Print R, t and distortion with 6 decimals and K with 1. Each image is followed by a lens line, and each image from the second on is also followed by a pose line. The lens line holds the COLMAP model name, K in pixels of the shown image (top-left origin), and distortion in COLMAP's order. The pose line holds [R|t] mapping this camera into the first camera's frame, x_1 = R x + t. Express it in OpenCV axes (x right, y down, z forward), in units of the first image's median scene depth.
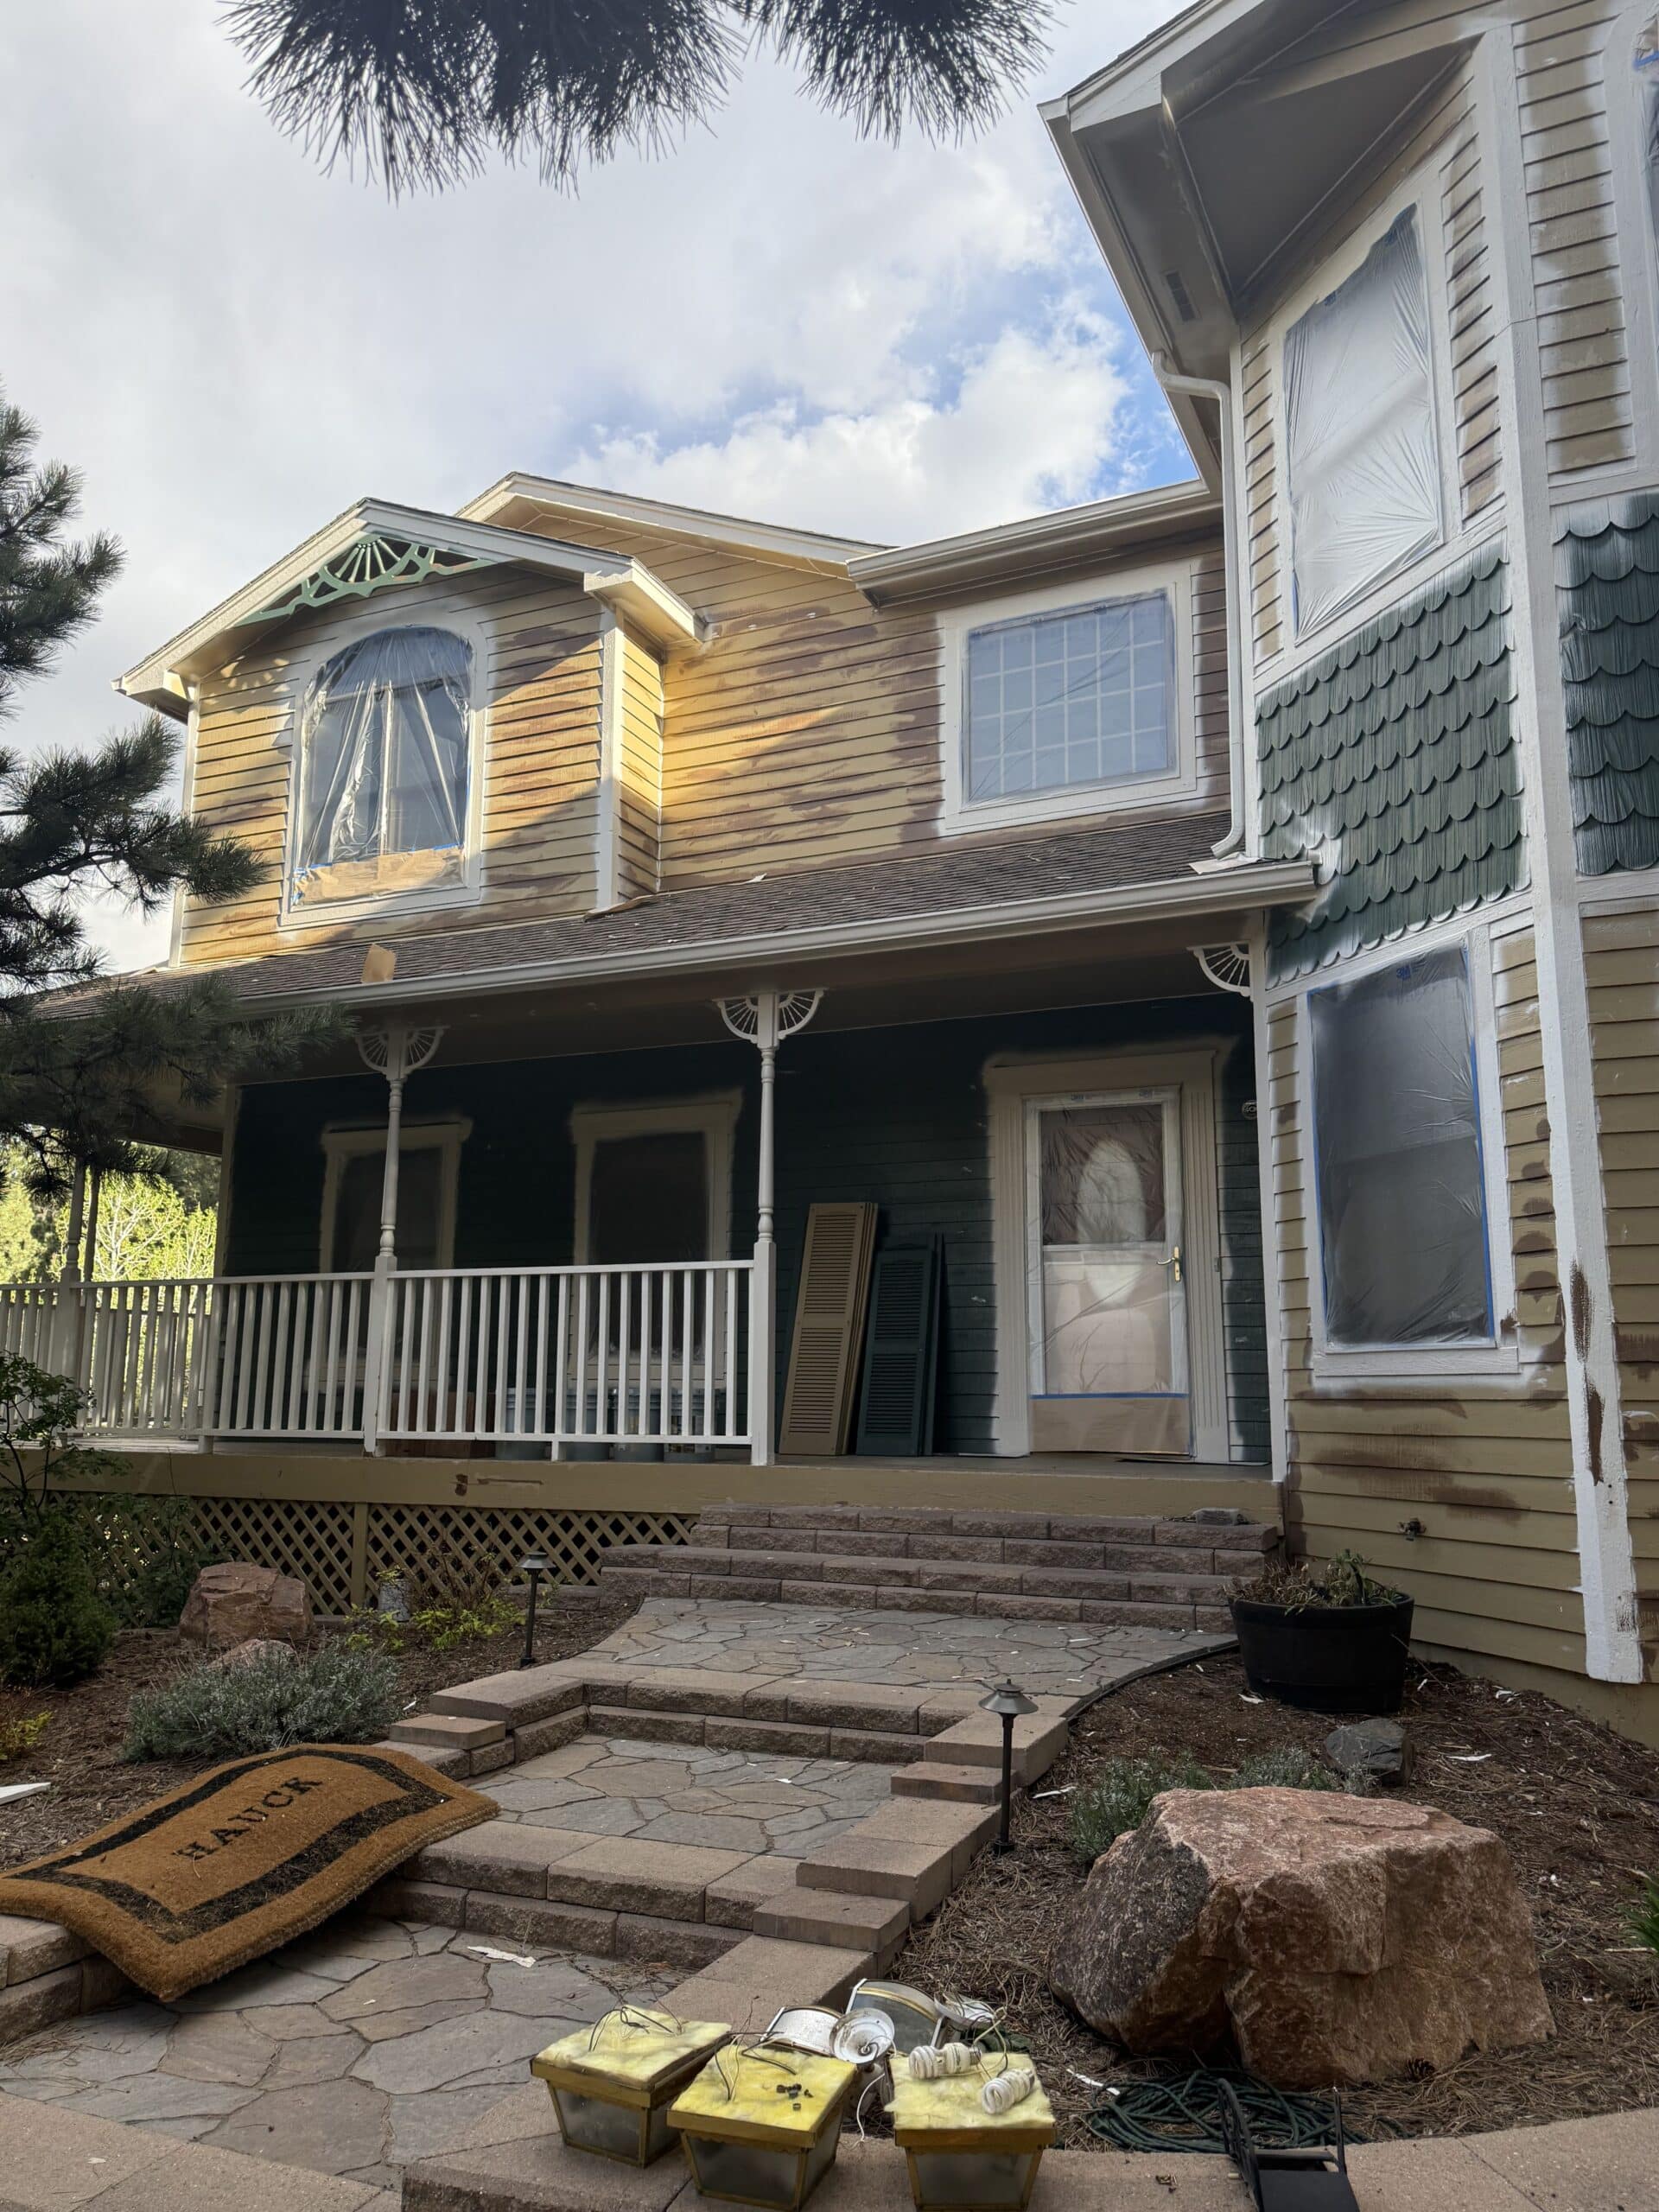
lens RADIAL K [[1611.3, 0, 827.6], [0, 1611.3, 1105.9], [0, 0, 1]] dist [0.069261, -0.078314]
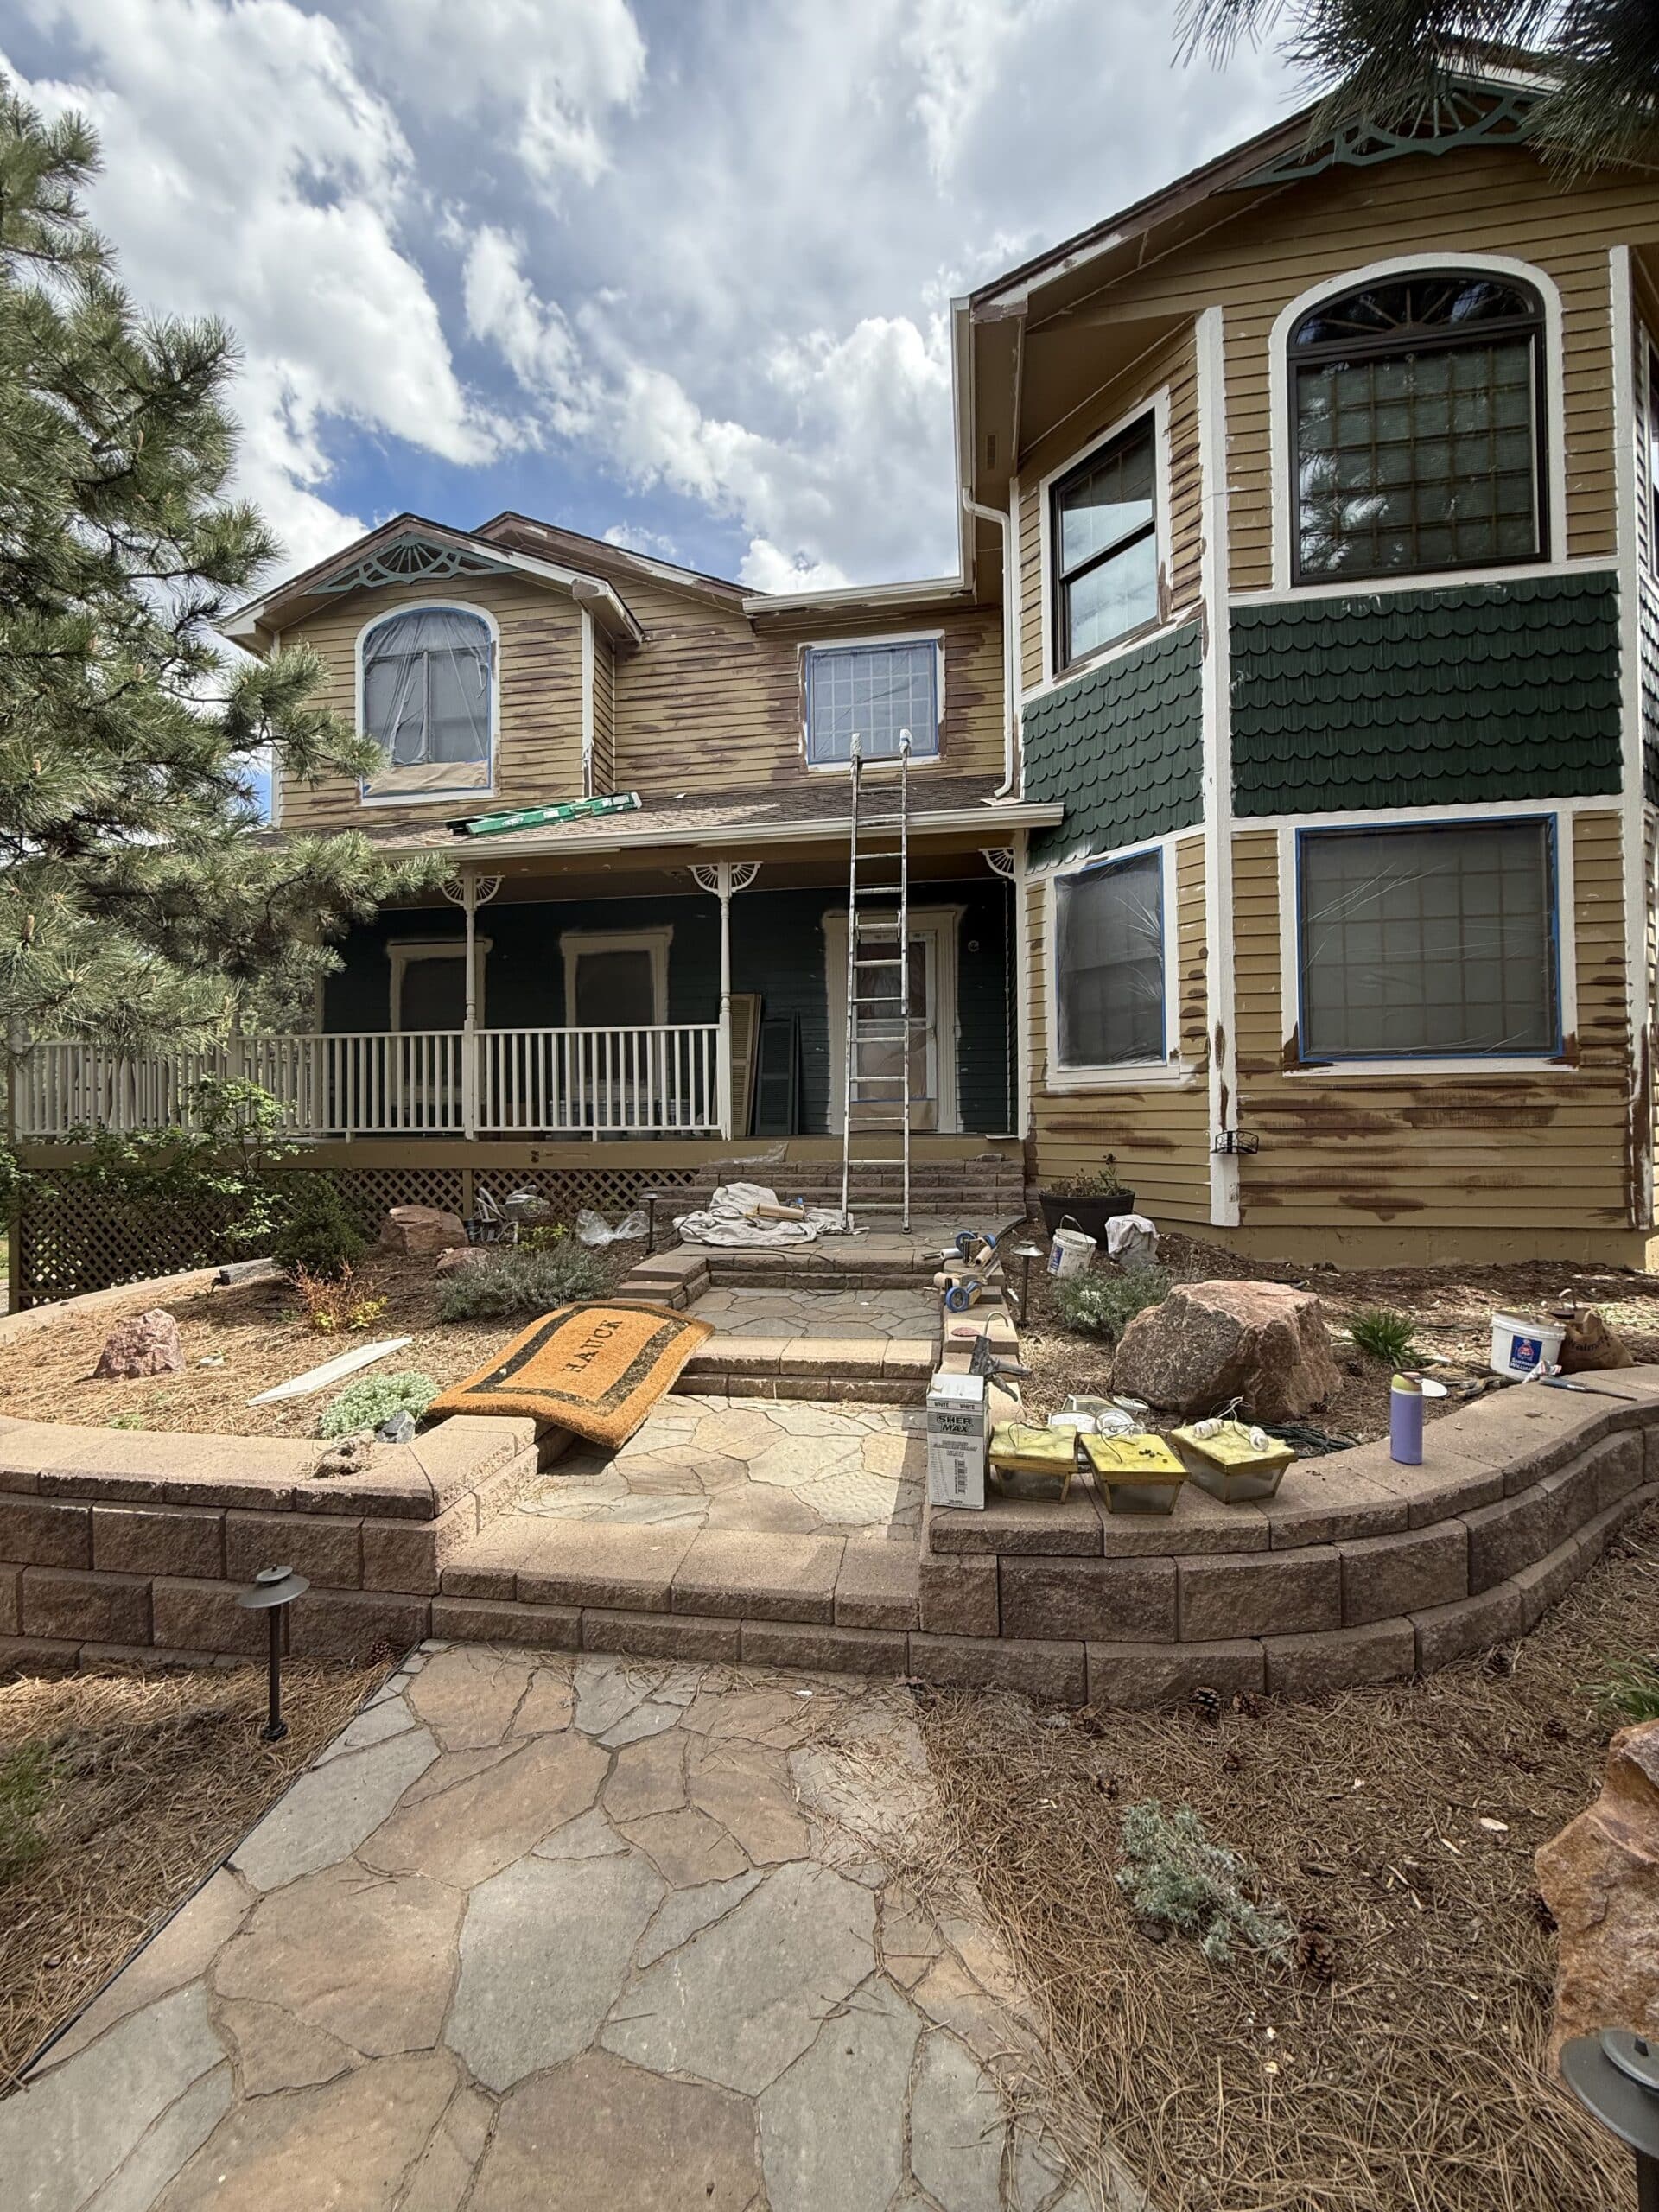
lens RADIAL K [[874.1, 0, 828.3], [0, 874.1, 1098.4], [0, 0, 1]] dist [0.000703, -0.000582]
pose [[0.963677, -0.012744, 0.266768, -0.208911], [-0.030288, 0.987202, 0.156572, 0.028446], [-0.265349, -0.158964, 0.950958, 0.085980]]
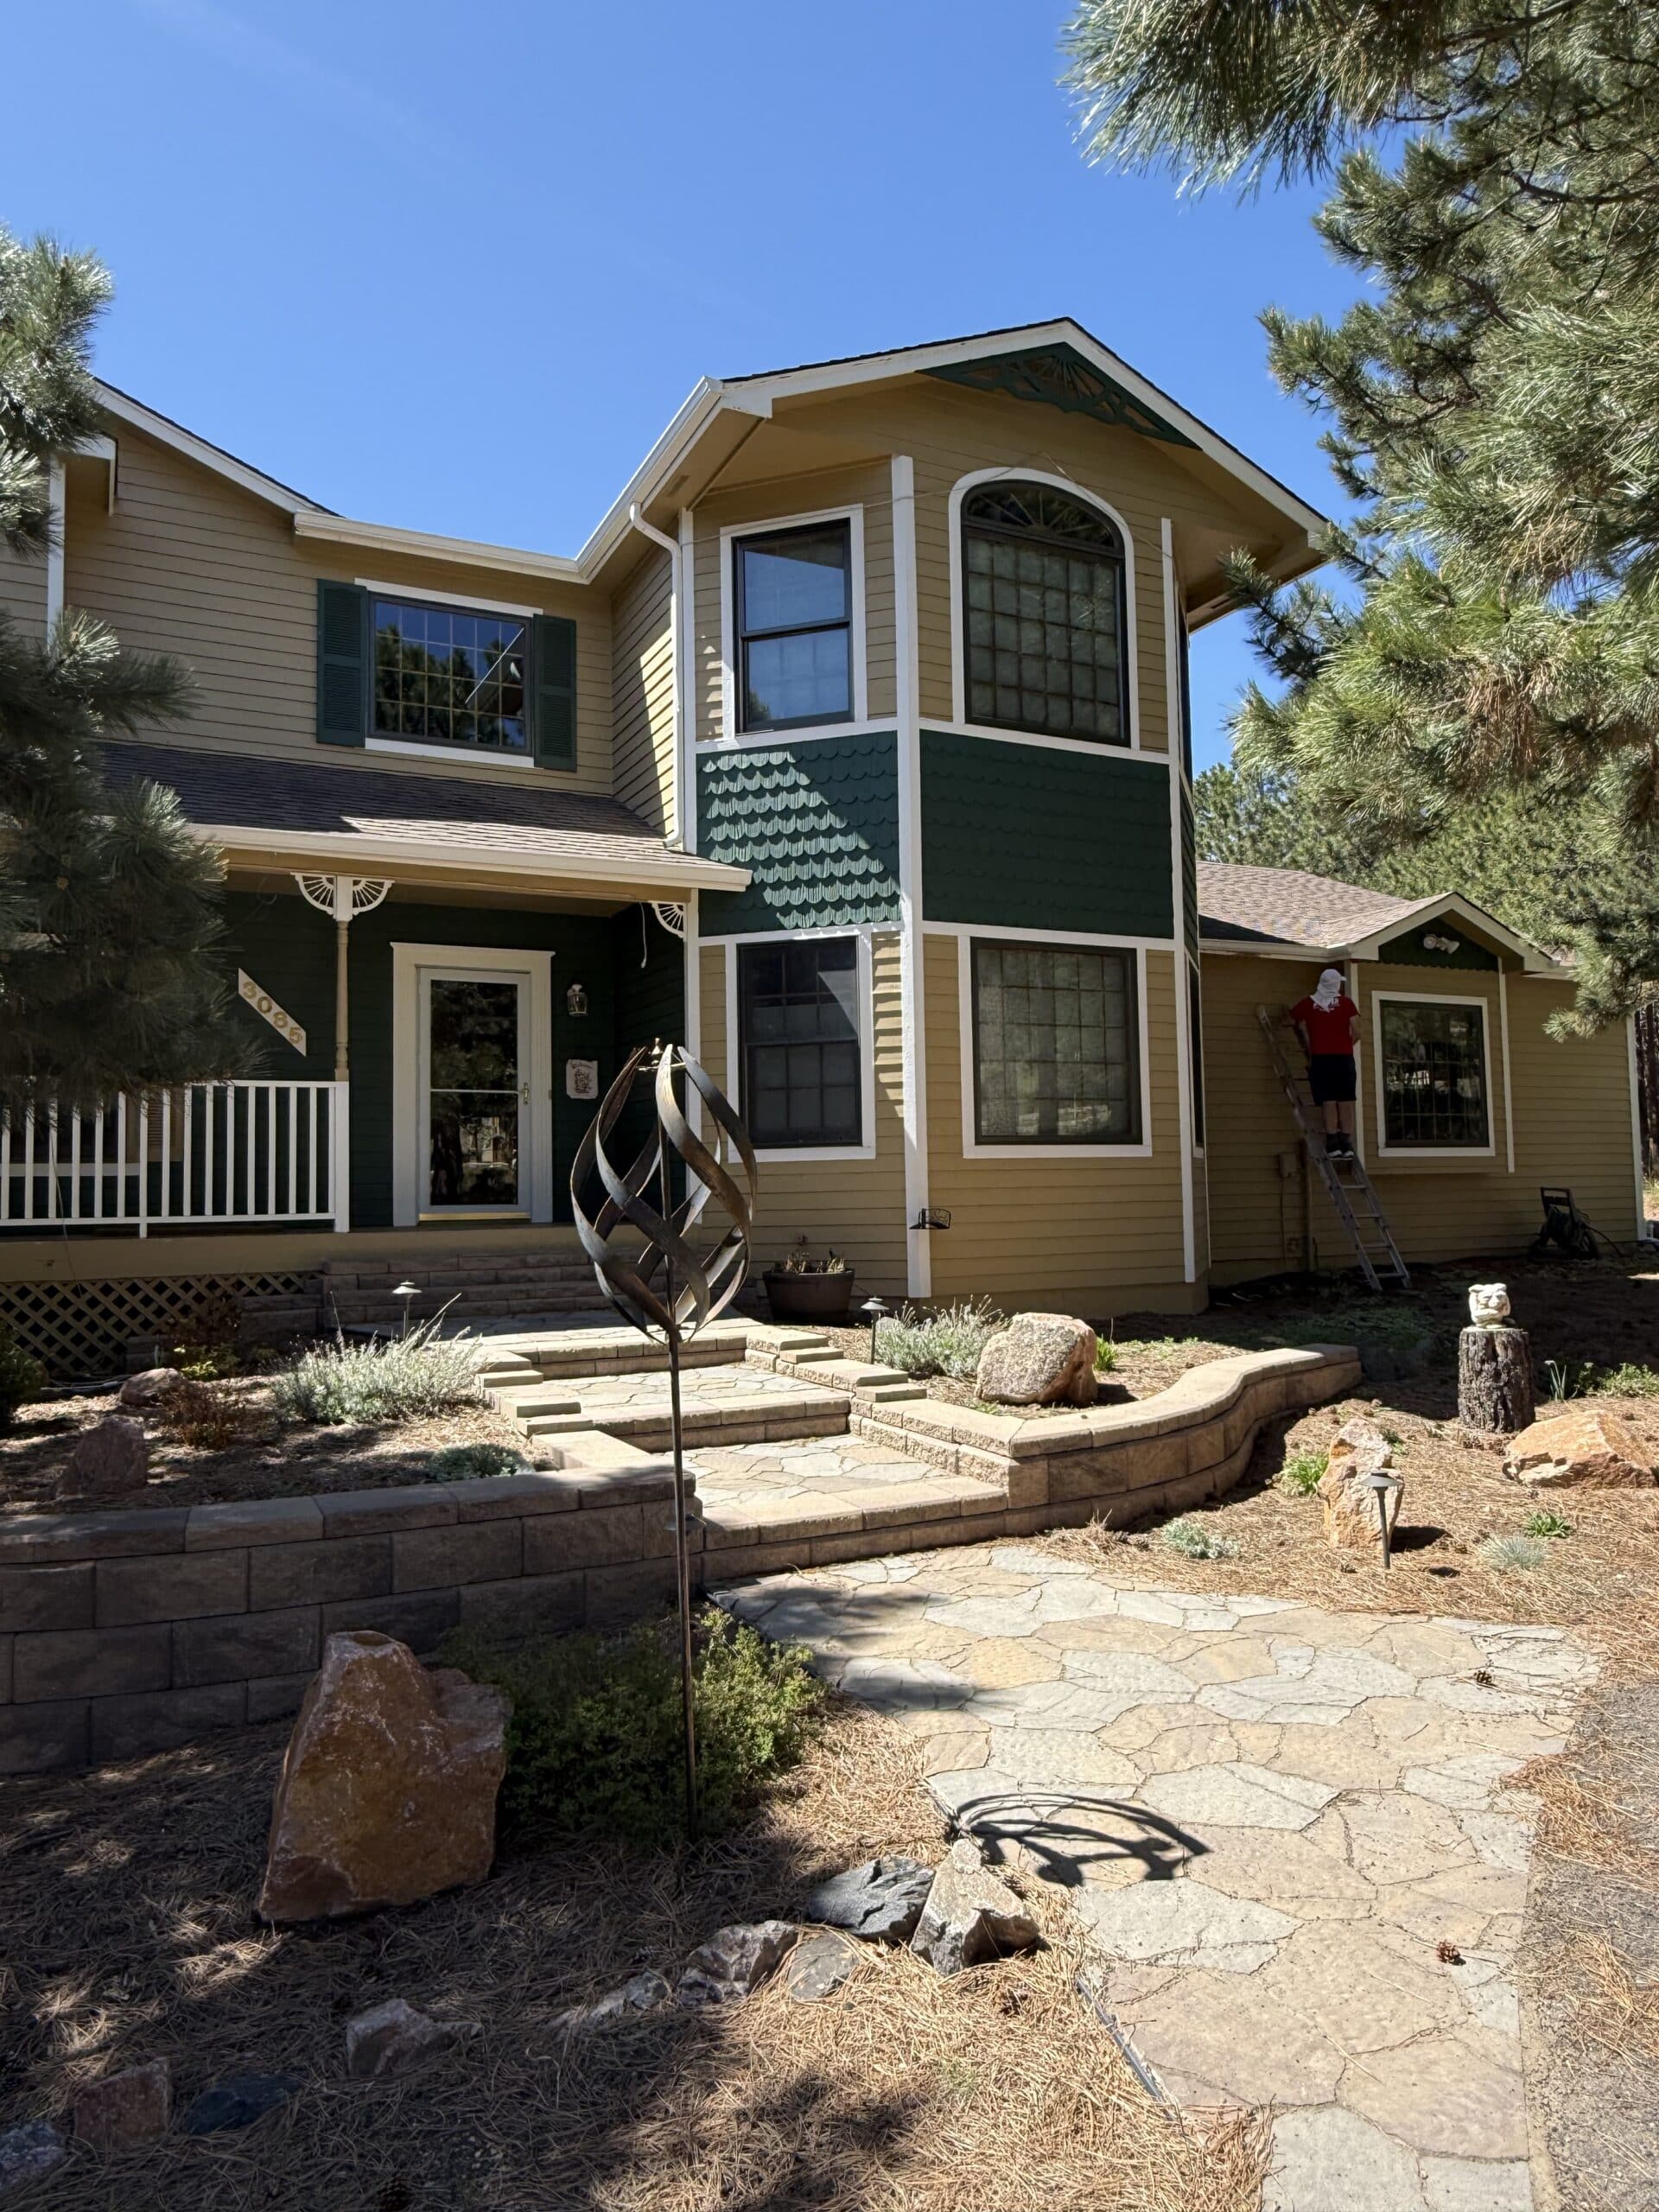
lens RADIAL K [[1462.1, 0, 830.3], [0, 1462.1, 1104.6], [0, 0, 1]] dist [-0.004891, 0.002412]
pose [[0.627049, 0.027868, 0.778481, -0.825137], [-0.115635, 0.991618, 0.057643, -0.001974], [-0.770350, -0.126165, 0.625015, -0.072844]]
